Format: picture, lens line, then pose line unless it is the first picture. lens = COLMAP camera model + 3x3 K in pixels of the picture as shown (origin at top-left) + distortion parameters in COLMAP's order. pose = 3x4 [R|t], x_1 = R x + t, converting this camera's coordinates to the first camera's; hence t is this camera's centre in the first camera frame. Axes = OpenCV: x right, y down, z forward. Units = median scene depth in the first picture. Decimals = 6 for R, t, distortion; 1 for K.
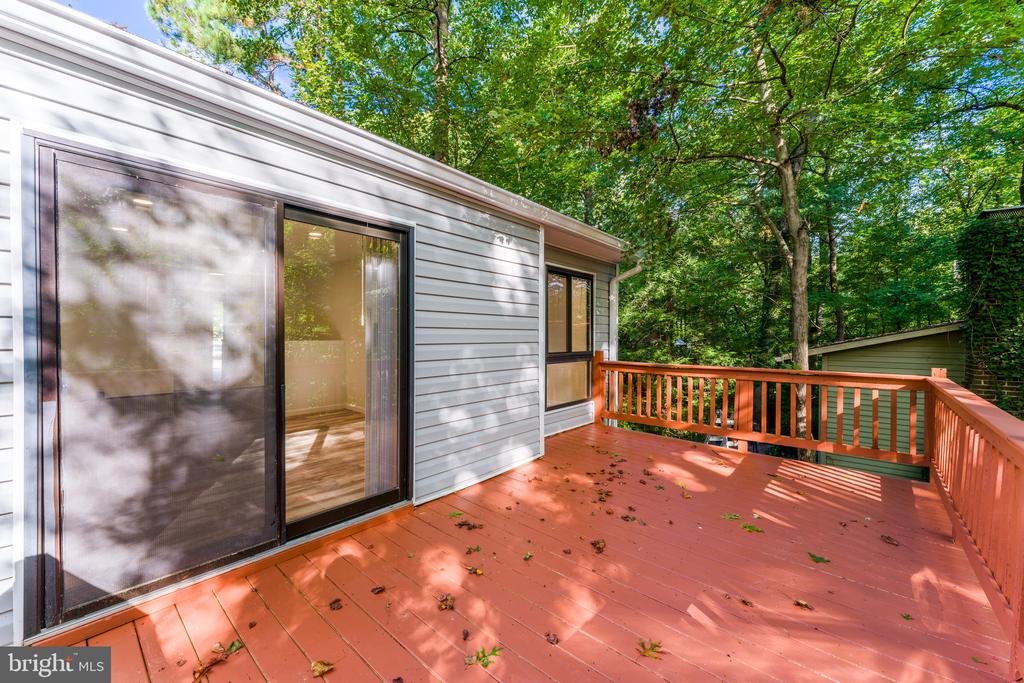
lens RADIAL K [[416.0, 0, 511.3], [0, 416.0, 336.4], [0, 0, 1]] dist [-0.003081, -0.000410]
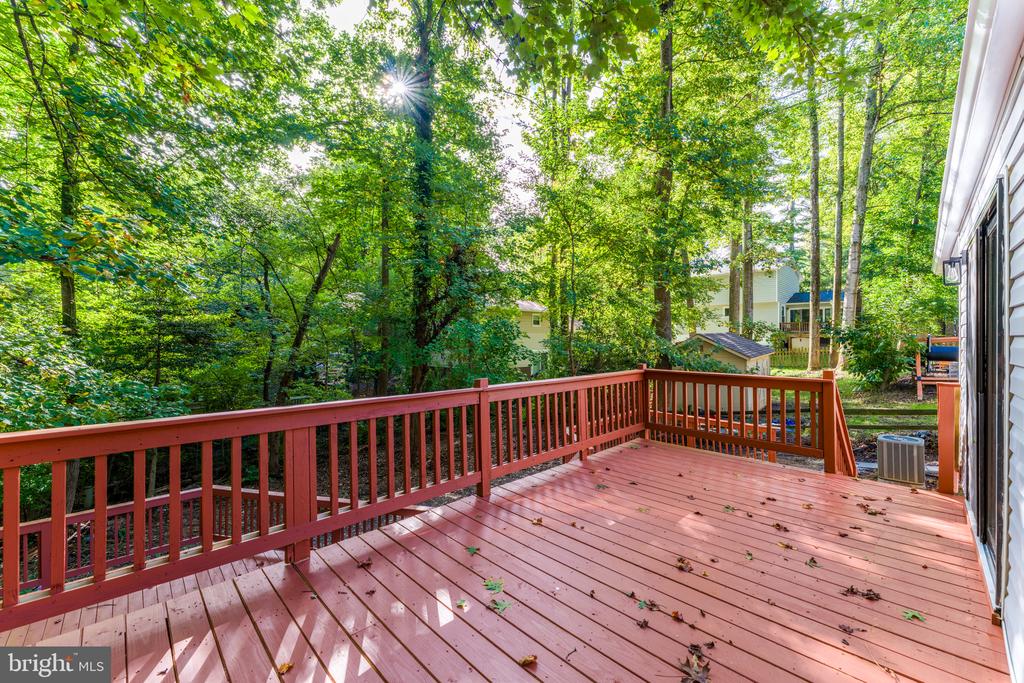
lens RADIAL K [[416.0, 0, 516.0], [0, 416.0, 342.8], [0, 0, 1]] dist [-0.003081, -0.000410]
pose [[-0.996722, -0.004637, 0.080775, 0.416979], [-0.003794, 0.999937, 0.010587, -0.014263], [-0.080819, 0.010246, -0.996676, 1.576393]]
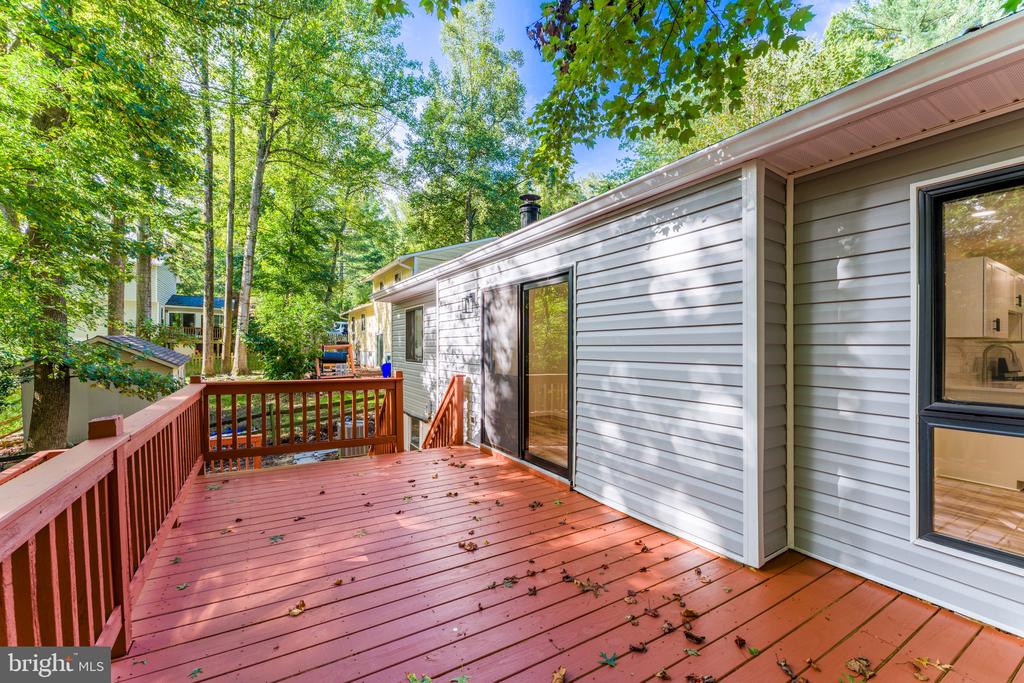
lens RADIAL K [[416.0, 0, 515.6], [0, 416.0, 351.1], [0, 0, 1]] dist [-0.003081, -0.000410]
pose [[-0.309931, -0.003469, -0.950753, 0.949586], [-0.014171, 0.999899, 0.000971, -0.003217], [0.950653, 0.013774, -0.309949, 1.148360]]
